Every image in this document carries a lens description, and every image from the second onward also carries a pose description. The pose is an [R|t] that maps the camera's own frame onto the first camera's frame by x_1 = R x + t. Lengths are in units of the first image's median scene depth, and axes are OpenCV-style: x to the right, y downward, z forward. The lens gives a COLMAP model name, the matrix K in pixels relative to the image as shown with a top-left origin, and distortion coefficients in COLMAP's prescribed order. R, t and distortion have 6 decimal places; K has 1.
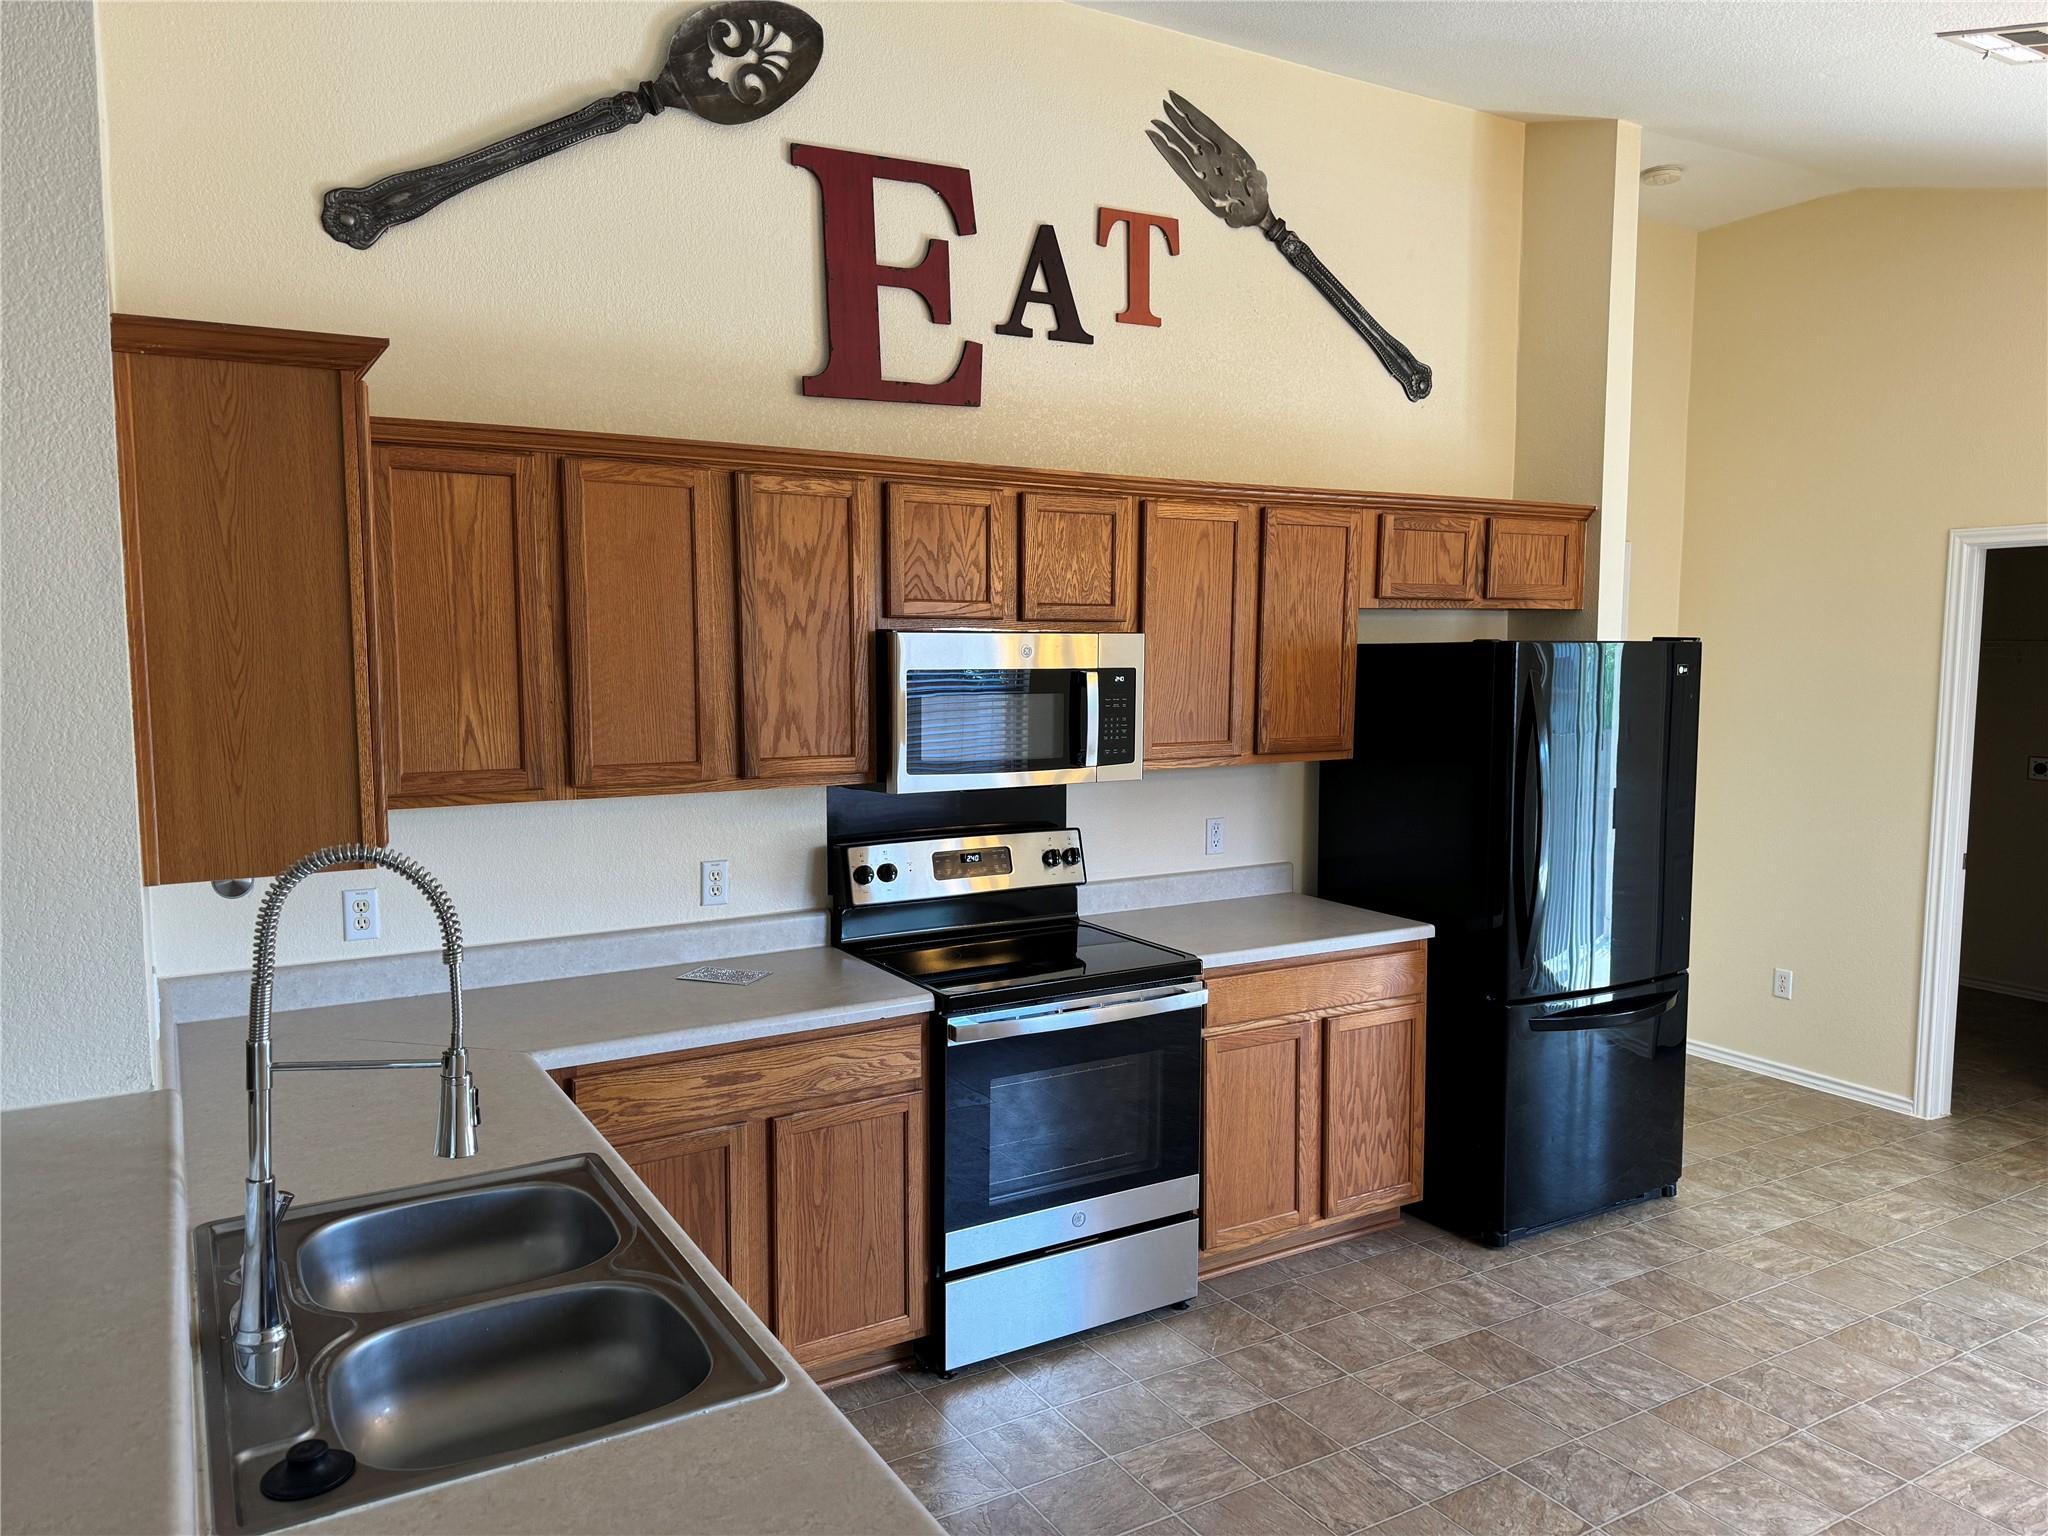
lens RADIAL K [[1398.9, 0, 969.8], [0, 1398.9, 767.7], [0, 0, 1]] dist [0.042389, -0.038186]
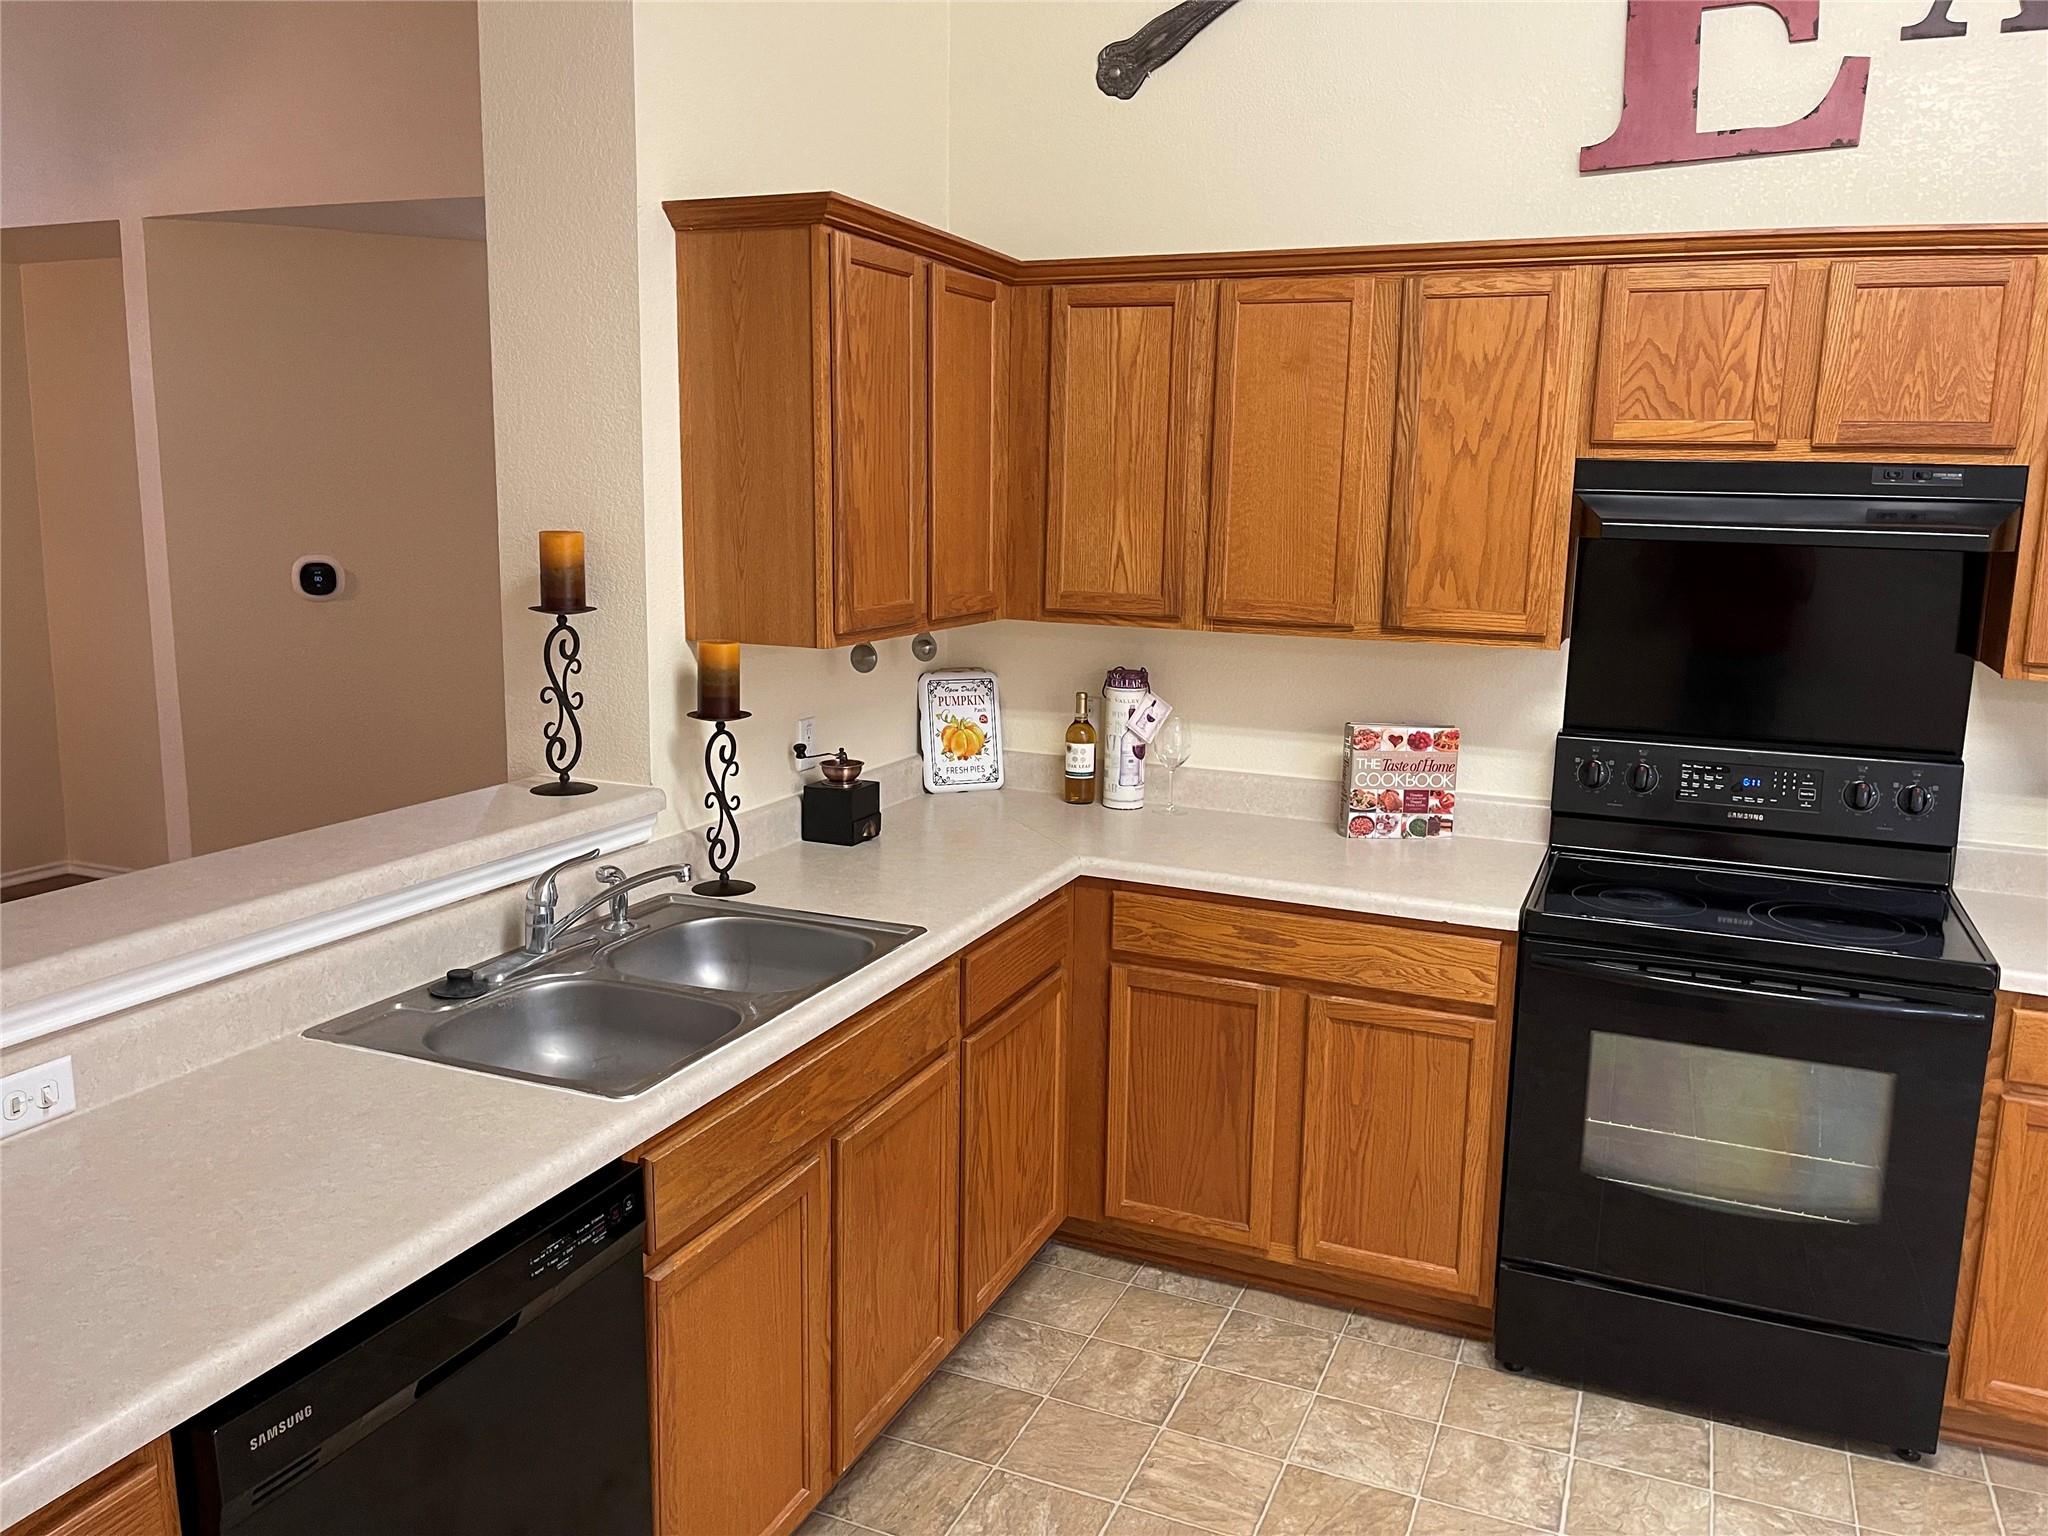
lens RADIAL K [[1528.4, 0, 1014.3], [0, 1528.4, 749.1], [0, 0, 1]] dist [0.052944, -0.085725]
pose [[0.602084, 0.142017, -0.785701, 0.422946], [-0.096426, 0.989785, 0.105015, 0.004209], [0.792589, 0.012534, 0.609627, 0.195968]]
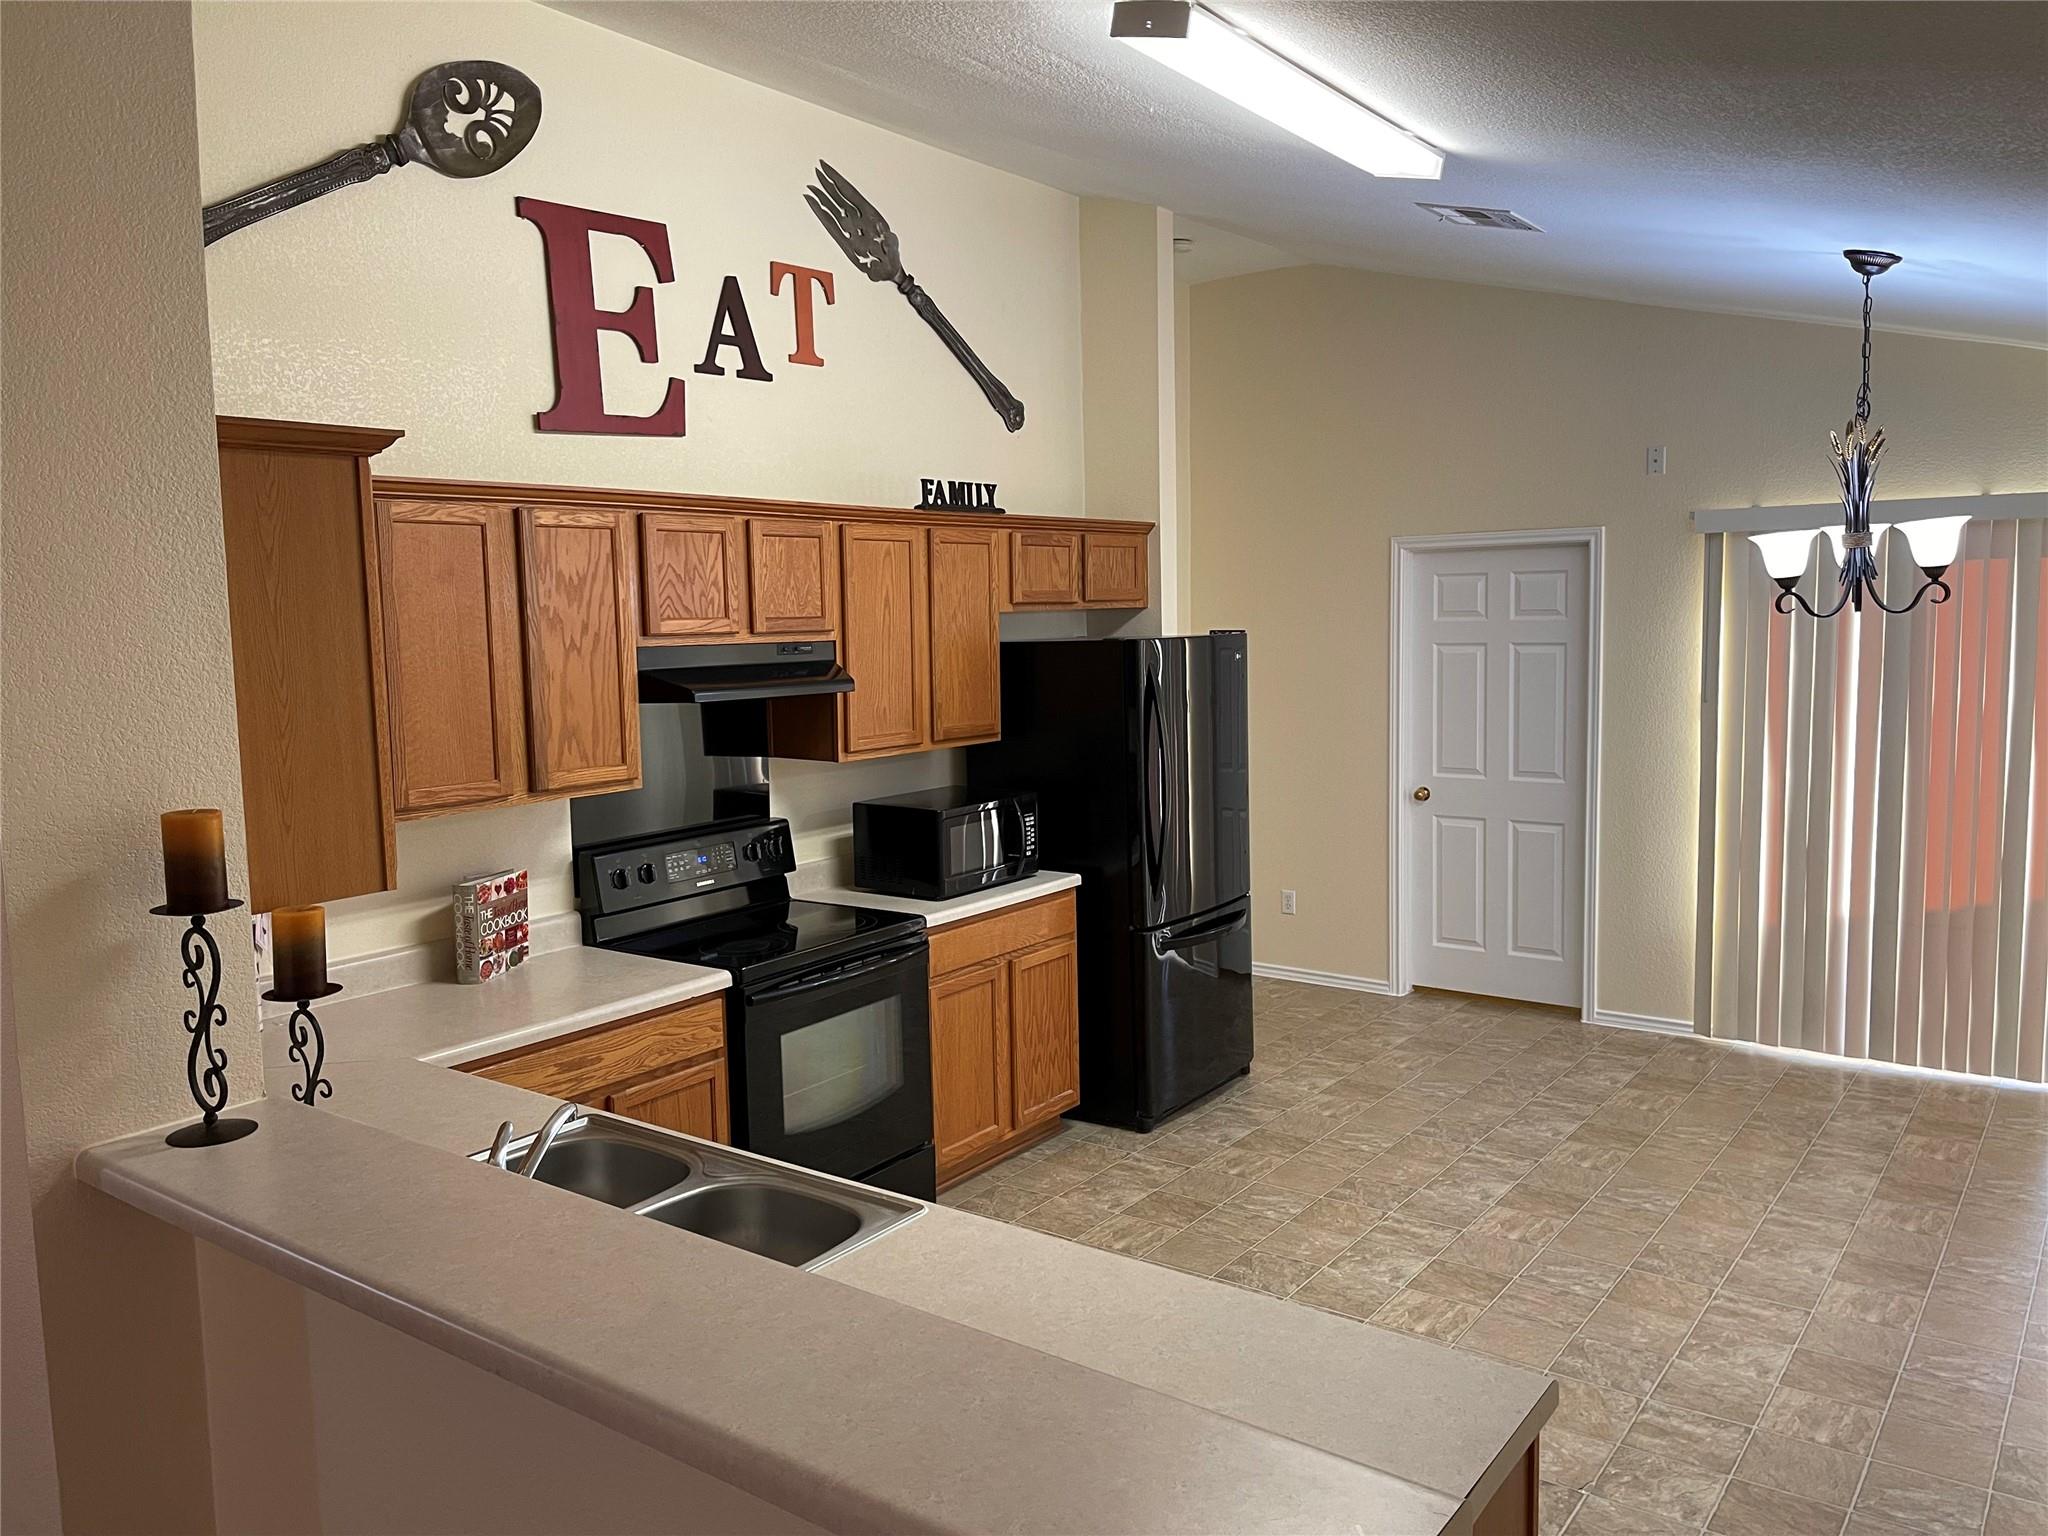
lens RADIAL K [[1539.0, 0, 1026.8], [0, 1539.0, 742.9], [0, 0, 1]] dist [0.007296, -0.002717]
pose [[0.909521, -0.060715, 0.411200, -0.269040], [0.065073, 0.997875, 0.003405, -0.008295], [-0.410533, 0.023661, 0.911539, -0.202228]]
